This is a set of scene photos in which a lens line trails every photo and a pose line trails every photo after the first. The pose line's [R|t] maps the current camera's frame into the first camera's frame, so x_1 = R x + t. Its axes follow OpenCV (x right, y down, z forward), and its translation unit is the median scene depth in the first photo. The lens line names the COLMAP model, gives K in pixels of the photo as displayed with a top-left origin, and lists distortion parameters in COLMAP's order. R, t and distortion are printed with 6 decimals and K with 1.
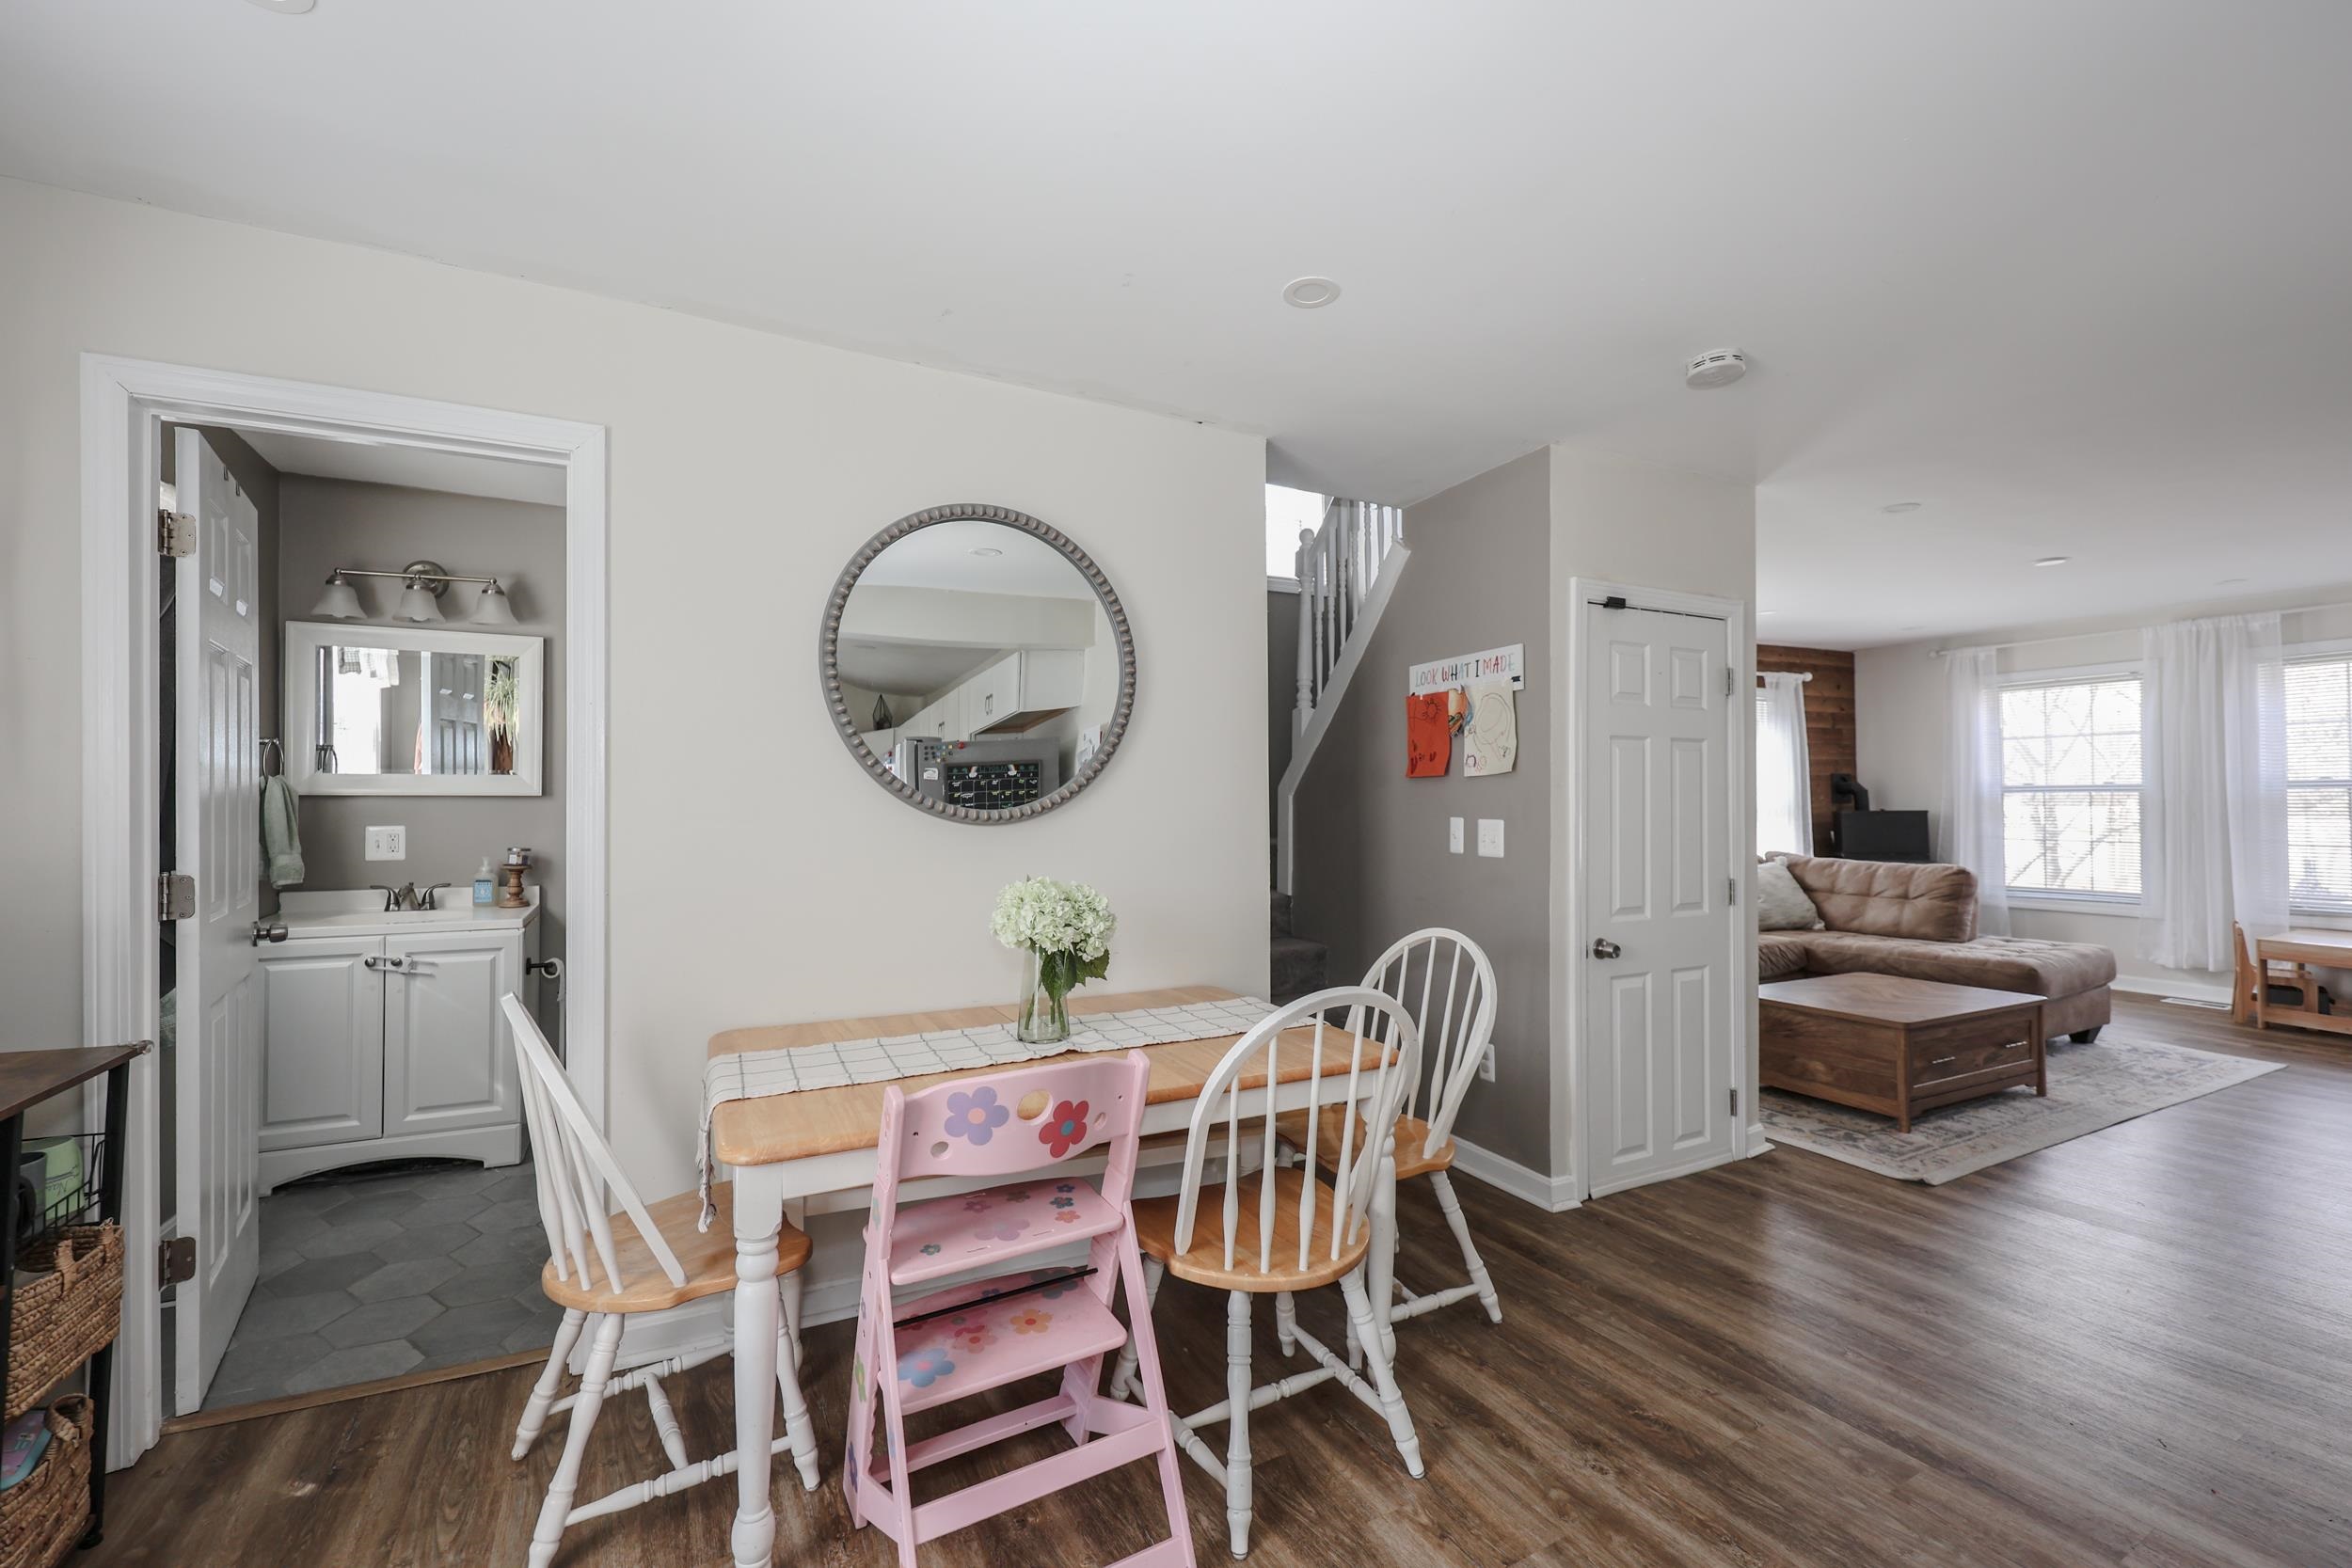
lens RADIAL K [[976.2, 0, 1172.5], [0, 976.2, 781.4], [0, 0, 1]] dist [0.003537, 0.000414]
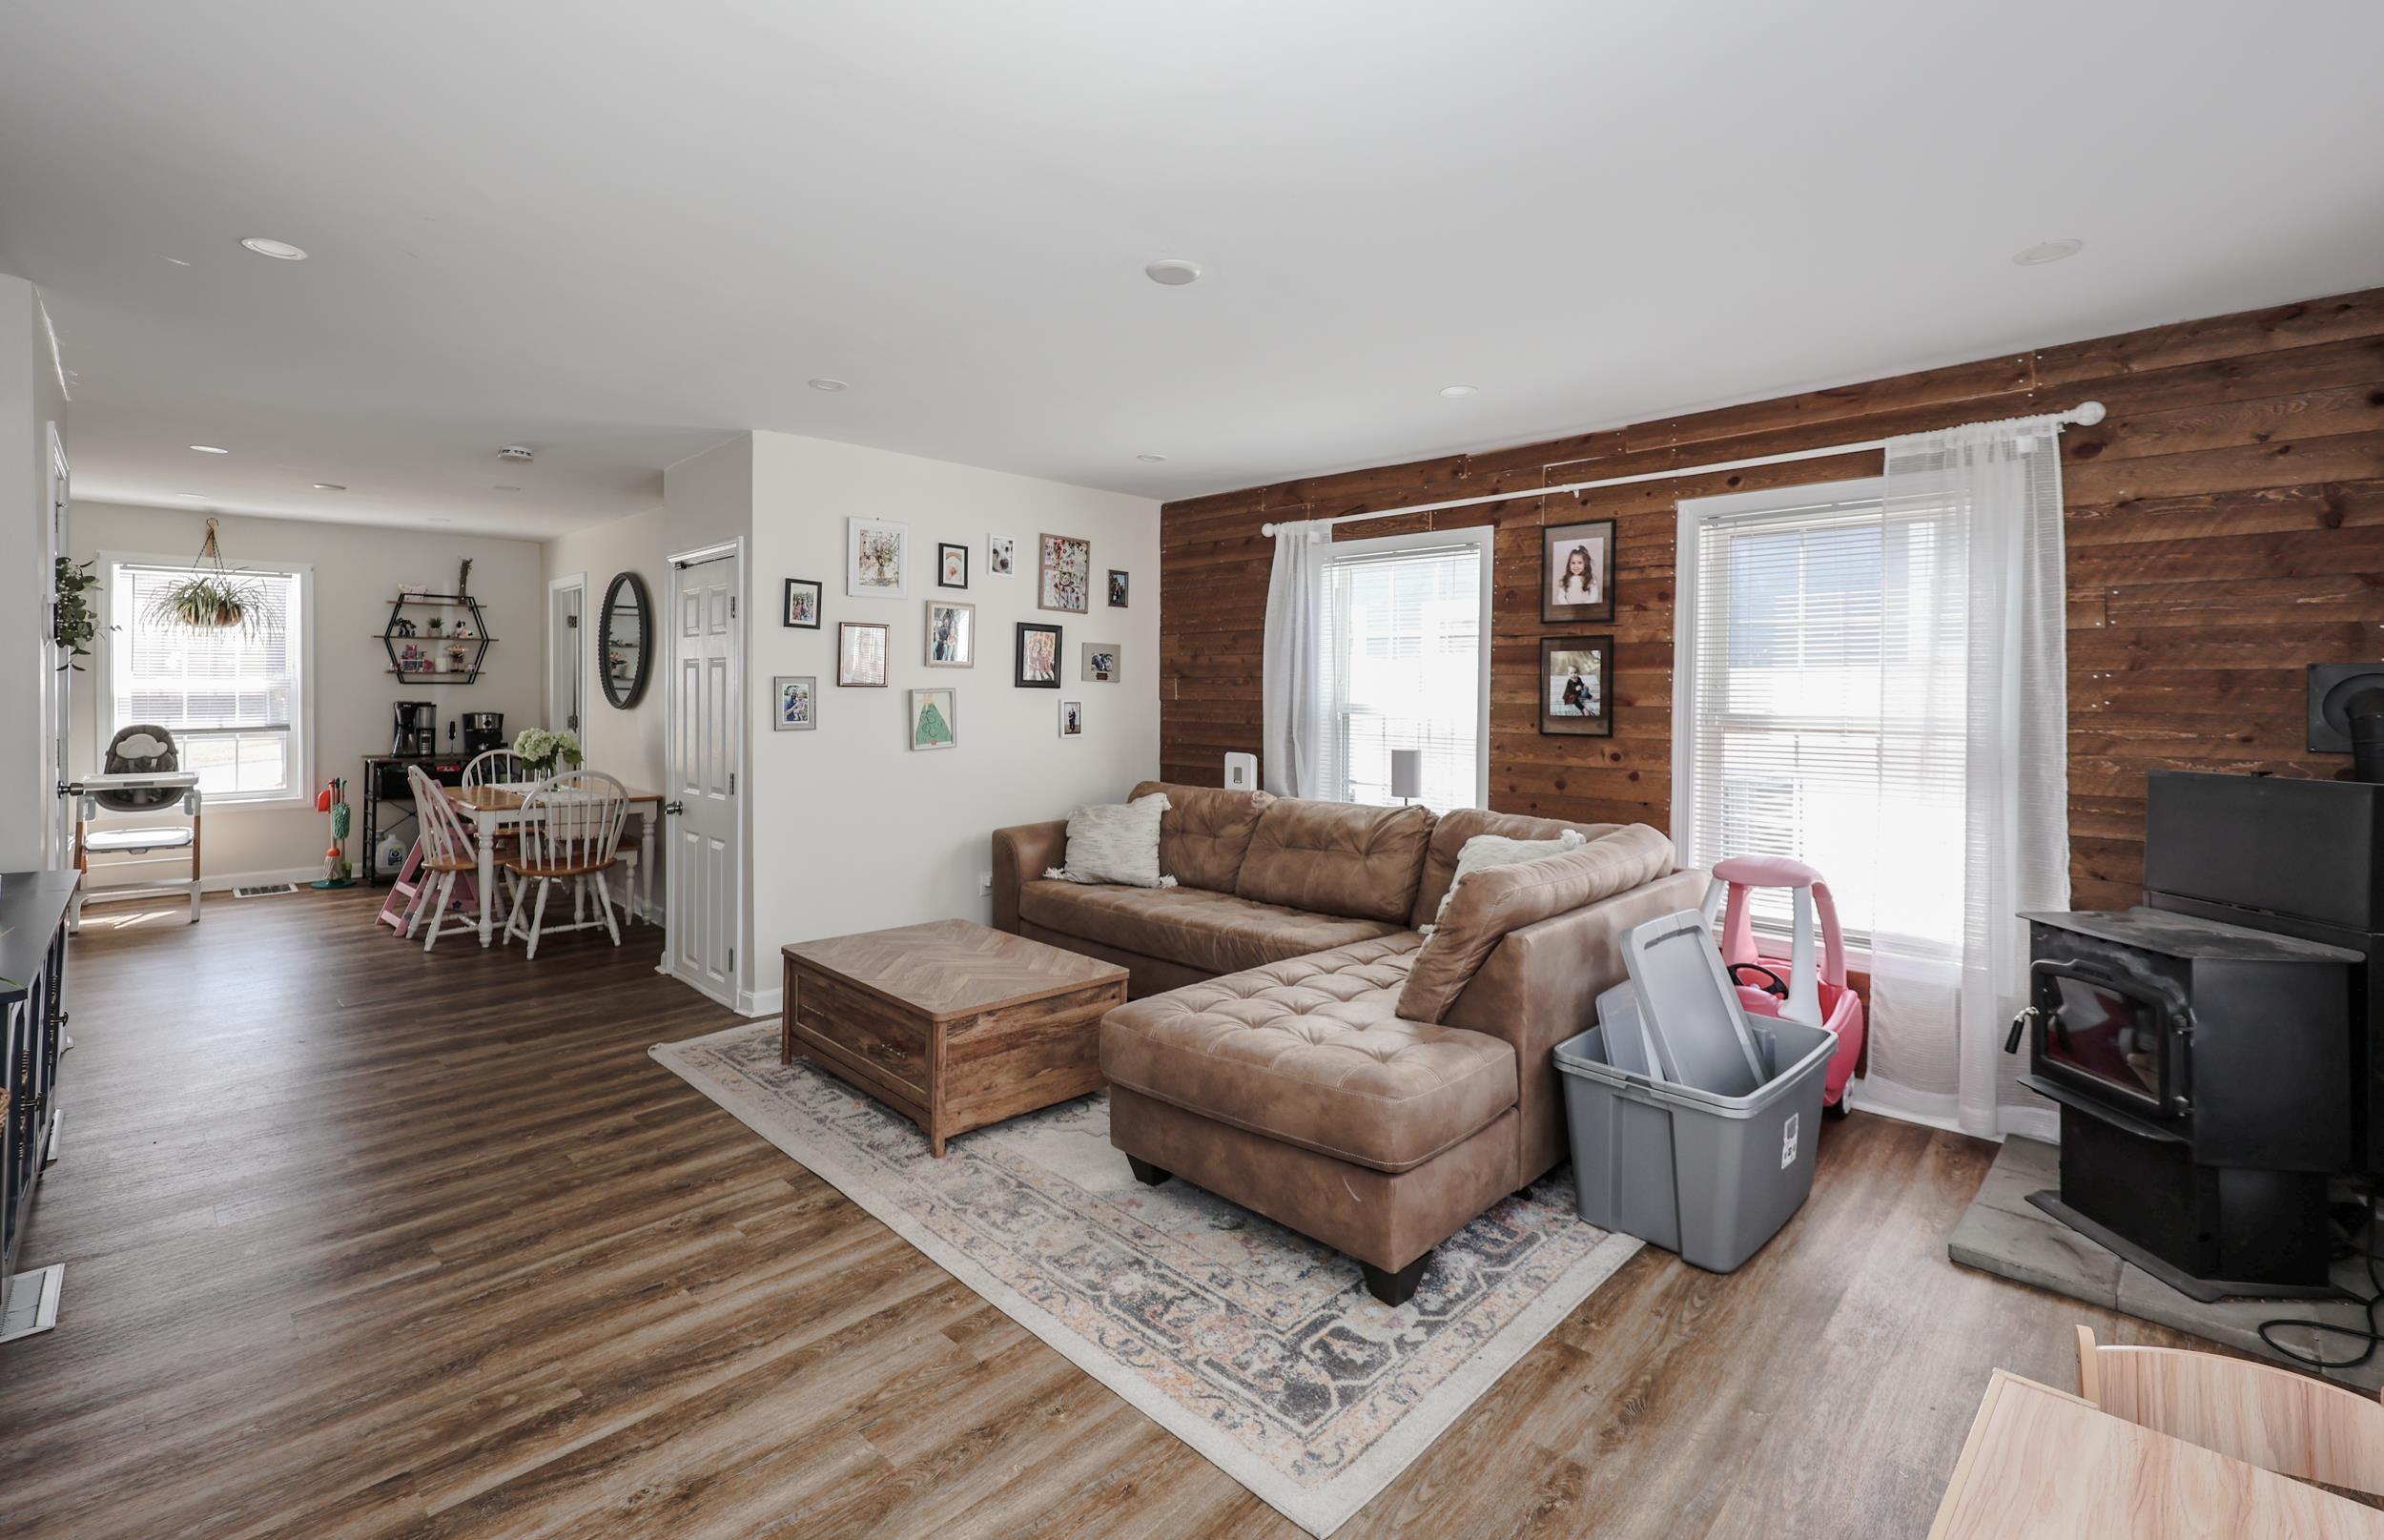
lens RADIAL K [[1066.7, 0, 1212.6], [0, 1066.7, 688.8], [0, 0, 1]] dist [0.000802, 0.000864]
pose [[0.315941, 0.005532, -0.948763, 1.216603], [0.002995, 0.999972, 0.006828, -0.003825], [0.948774, -0.004999, 0.315916, 0.703415]]
